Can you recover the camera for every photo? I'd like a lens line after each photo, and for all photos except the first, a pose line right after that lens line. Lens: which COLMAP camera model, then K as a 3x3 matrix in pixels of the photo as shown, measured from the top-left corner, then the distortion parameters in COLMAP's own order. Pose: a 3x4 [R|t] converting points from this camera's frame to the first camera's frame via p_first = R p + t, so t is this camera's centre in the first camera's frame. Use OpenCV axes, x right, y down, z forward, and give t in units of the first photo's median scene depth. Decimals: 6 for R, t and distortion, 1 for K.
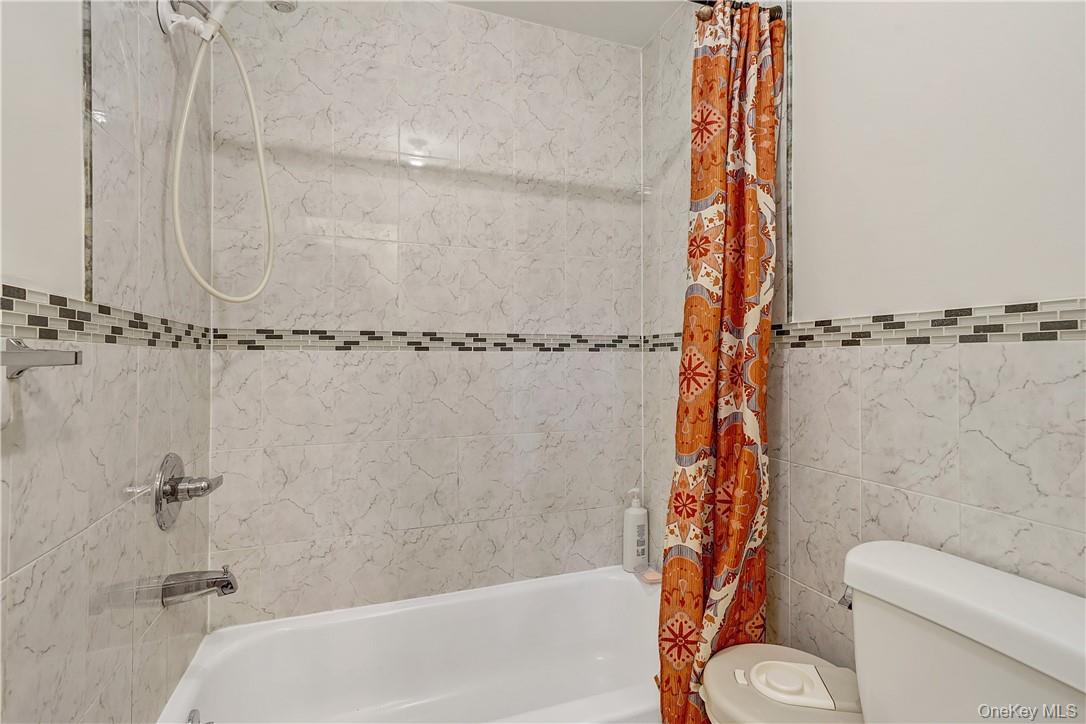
lens RADIAL K [[512.5, 0, 542.3], [0, 512.5, 365.1], [0, 0, 1]] dist [0.009012, -0.000236]
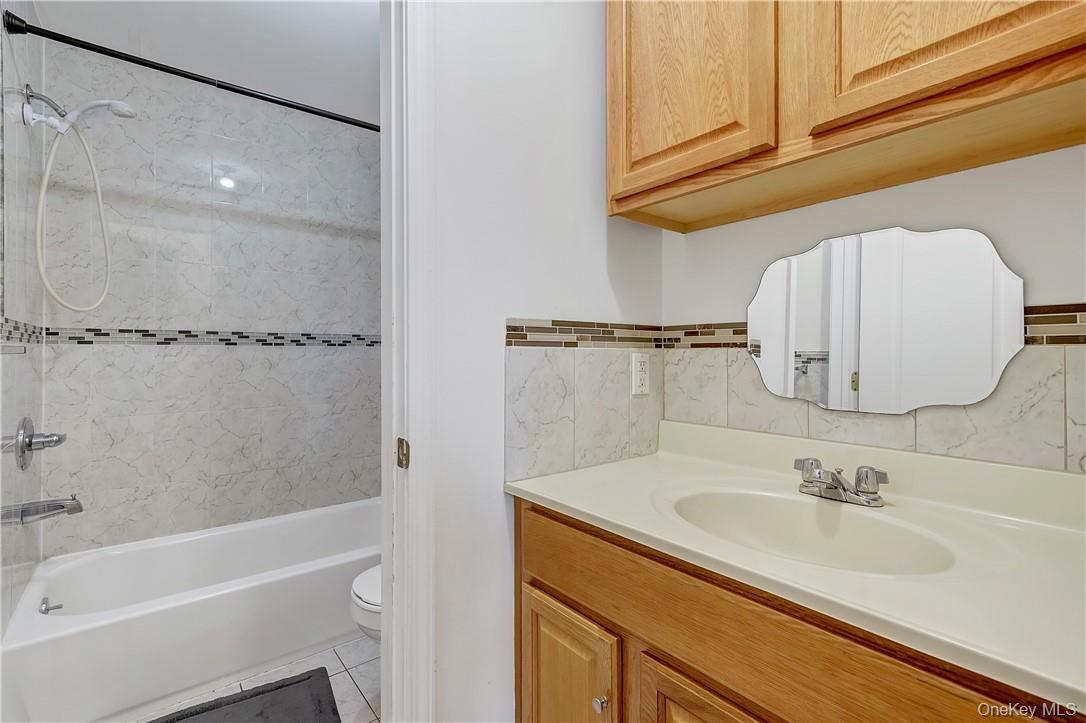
lens RADIAL K [[512.5, 0, 551.2], [0, 512.5, 353.6], [0, 0, 1]] dist [0.009012, -0.000236]
pose [[0.945907, 0.000358, 0.324437, 0.131895], [0.002679, 0.999957, -0.008912, 0.008847], [-0.324426, 0.009299, 0.945865, -0.593162]]
